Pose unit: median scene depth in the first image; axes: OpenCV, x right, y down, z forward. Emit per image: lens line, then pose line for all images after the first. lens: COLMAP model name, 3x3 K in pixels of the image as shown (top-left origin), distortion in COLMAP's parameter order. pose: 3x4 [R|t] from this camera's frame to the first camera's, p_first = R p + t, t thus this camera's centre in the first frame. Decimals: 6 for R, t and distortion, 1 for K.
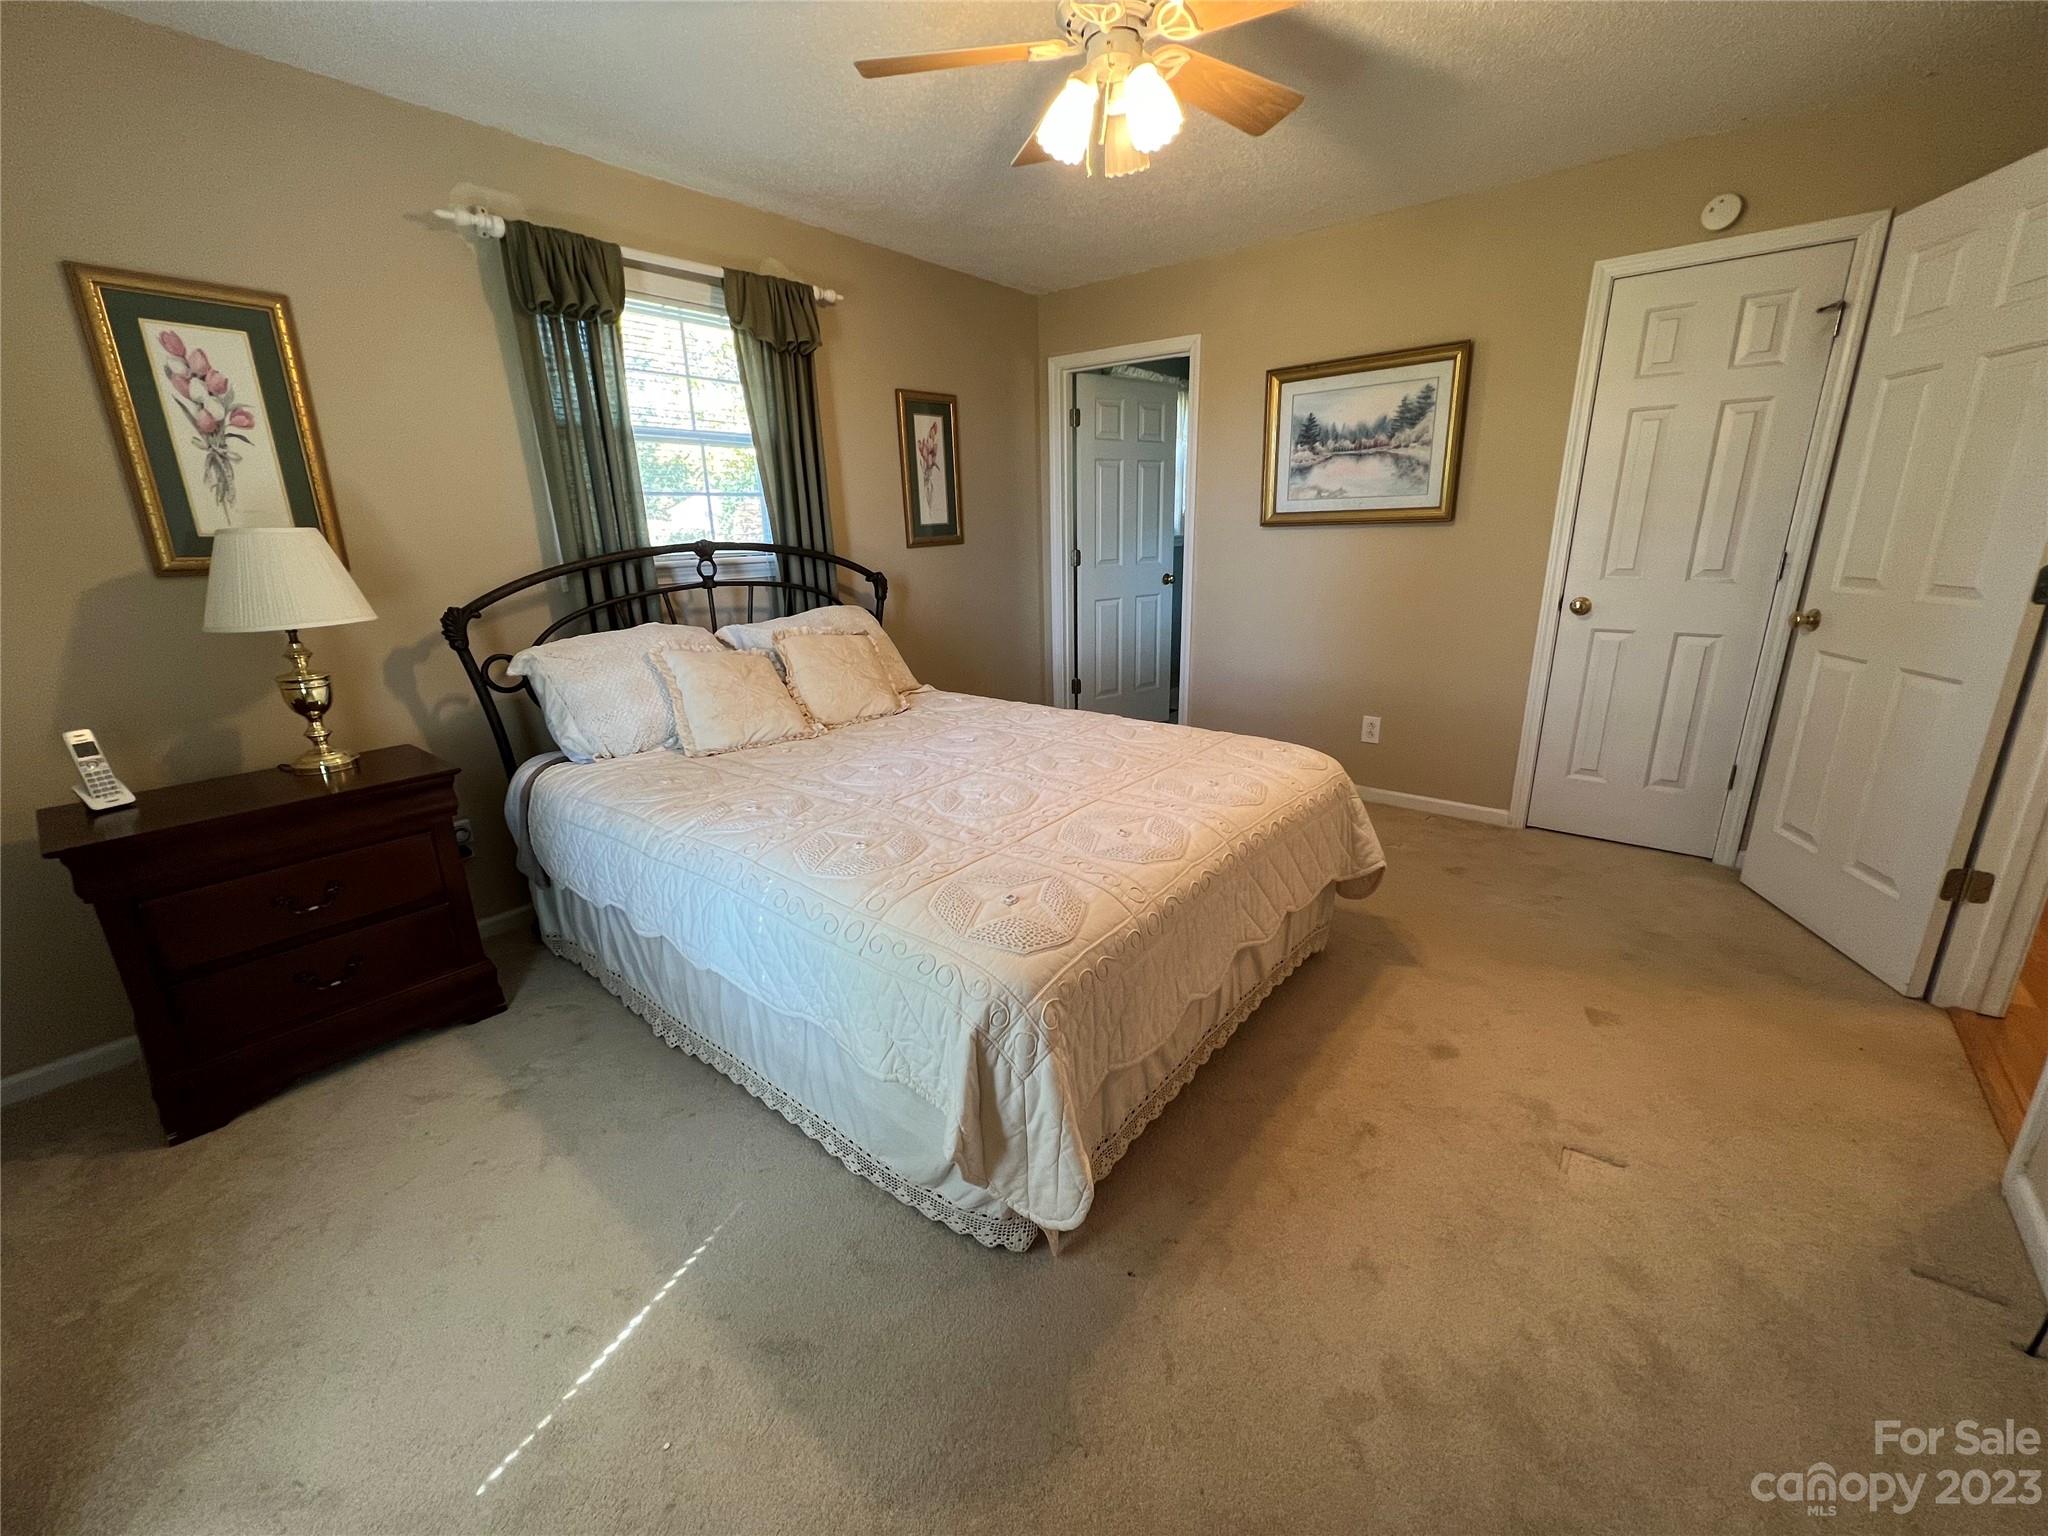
lens RADIAL K [[818.3, 0, 1025.8], [0, 818.3, 770.4], [0, 0, 1]] dist [0.001500, -0.000269]
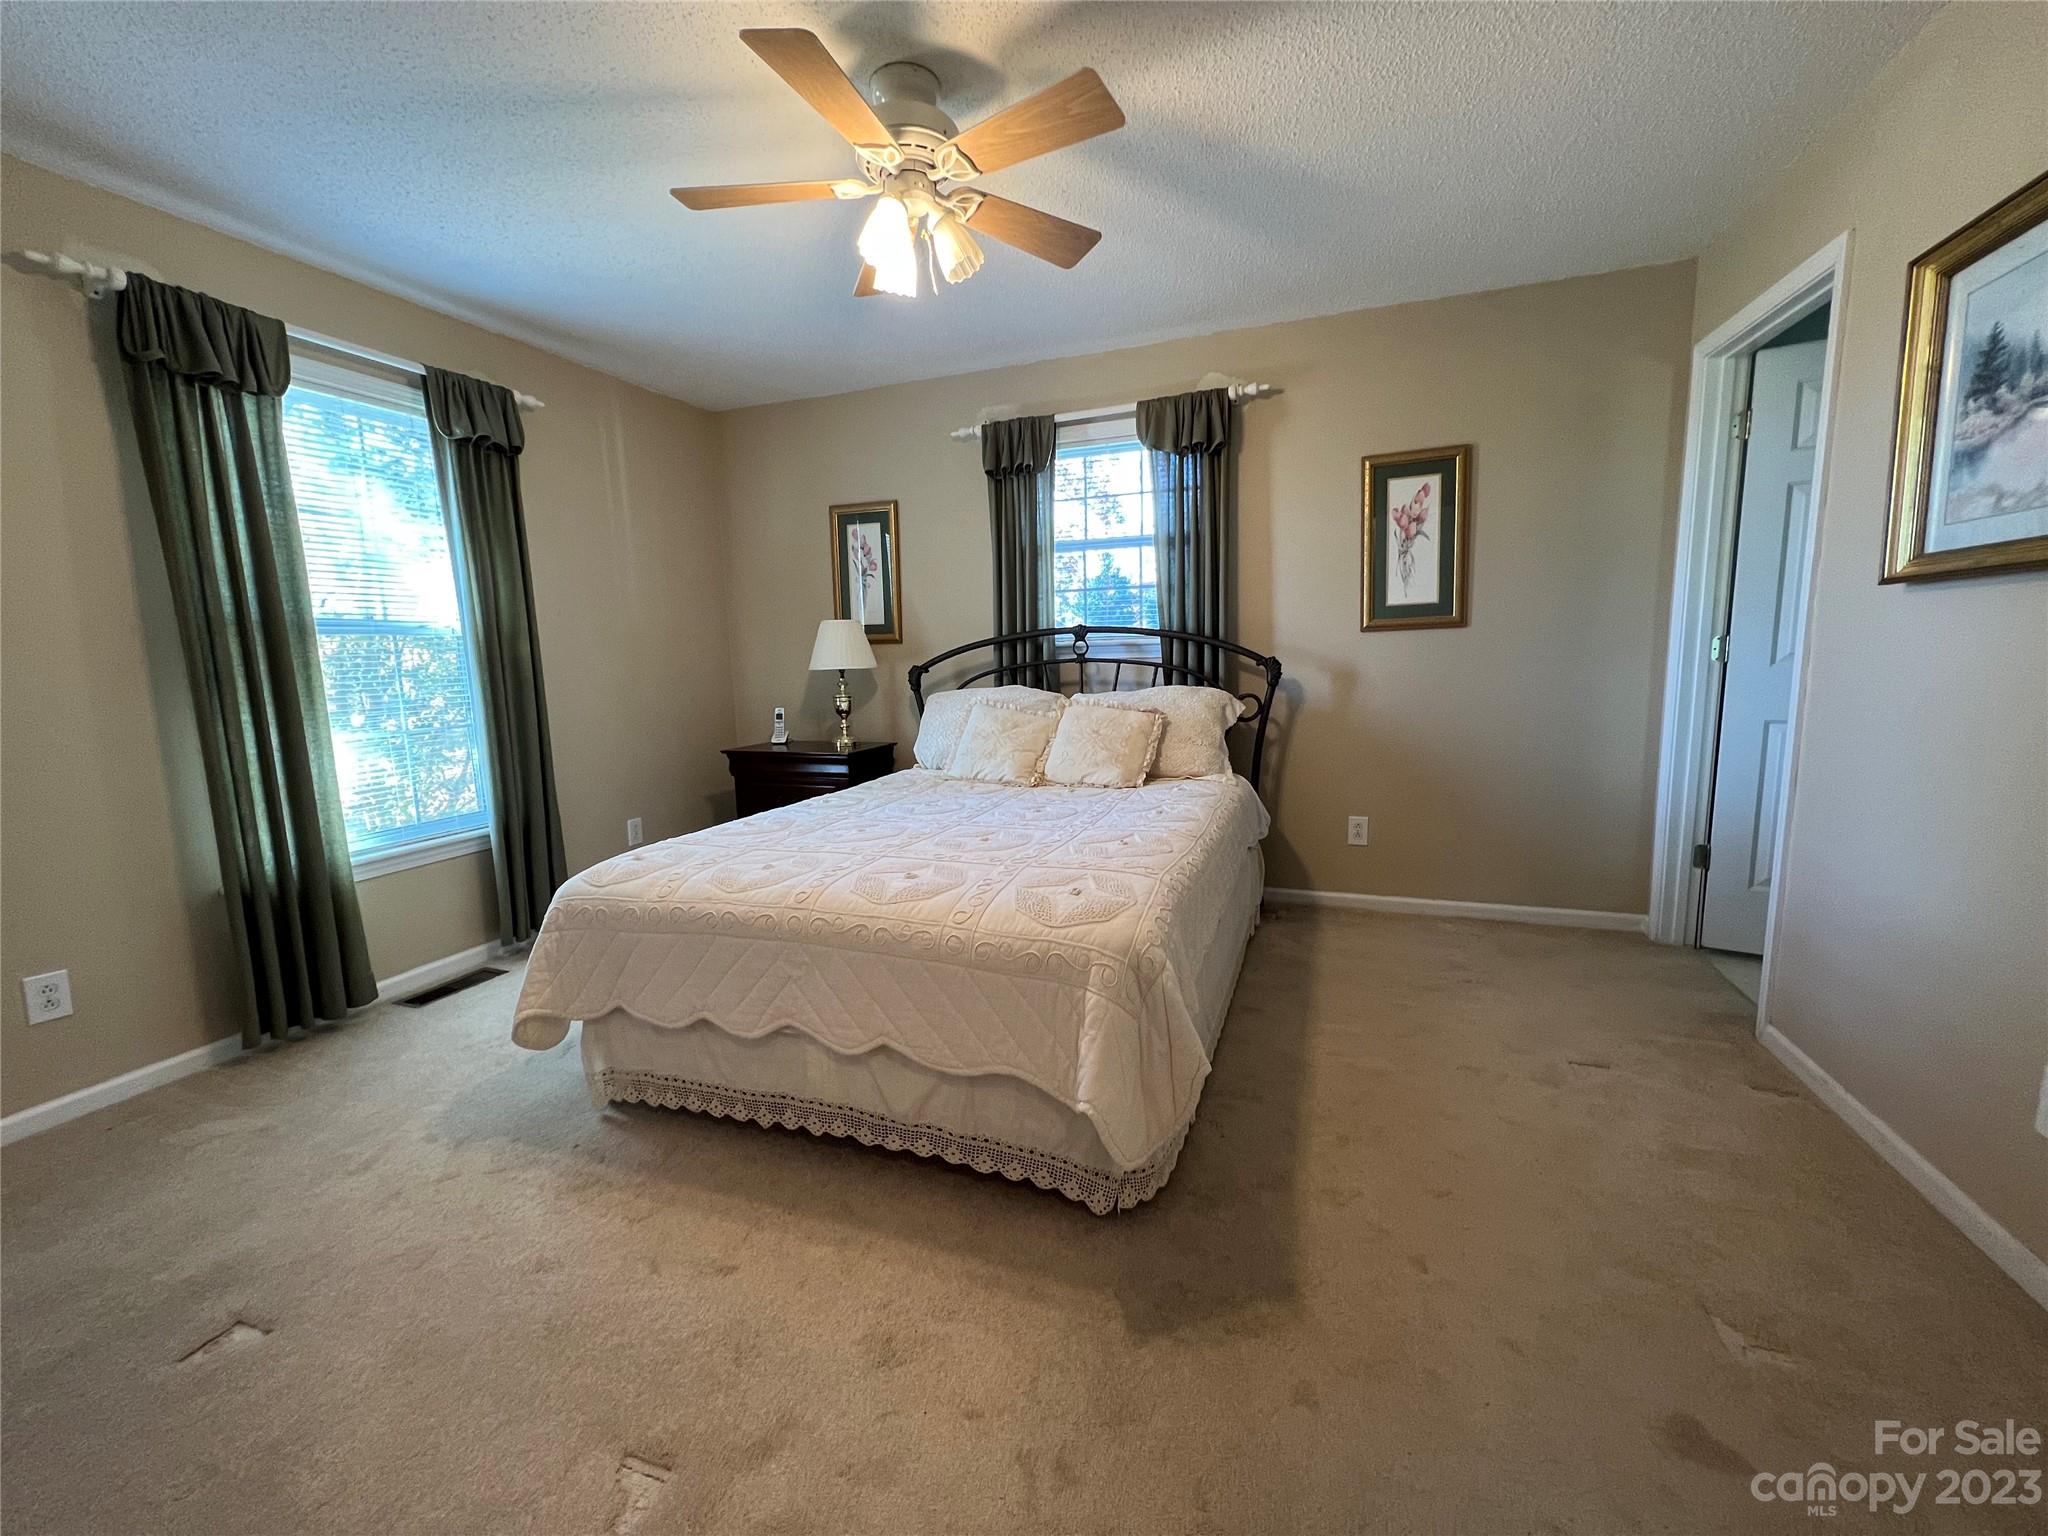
lens RADIAL K [[818.3, 0, 1021.2], [0, 818.3, 772.6], [0, 0, 1]] dist [0.001500, -0.000269]
pose [[0.324408, 0.158197, -0.932595, 0.735496], [-0.252905, 0.964530, 0.075640, -0.131005], [0.911481, 0.211320, 0.352910, 0.507992]]
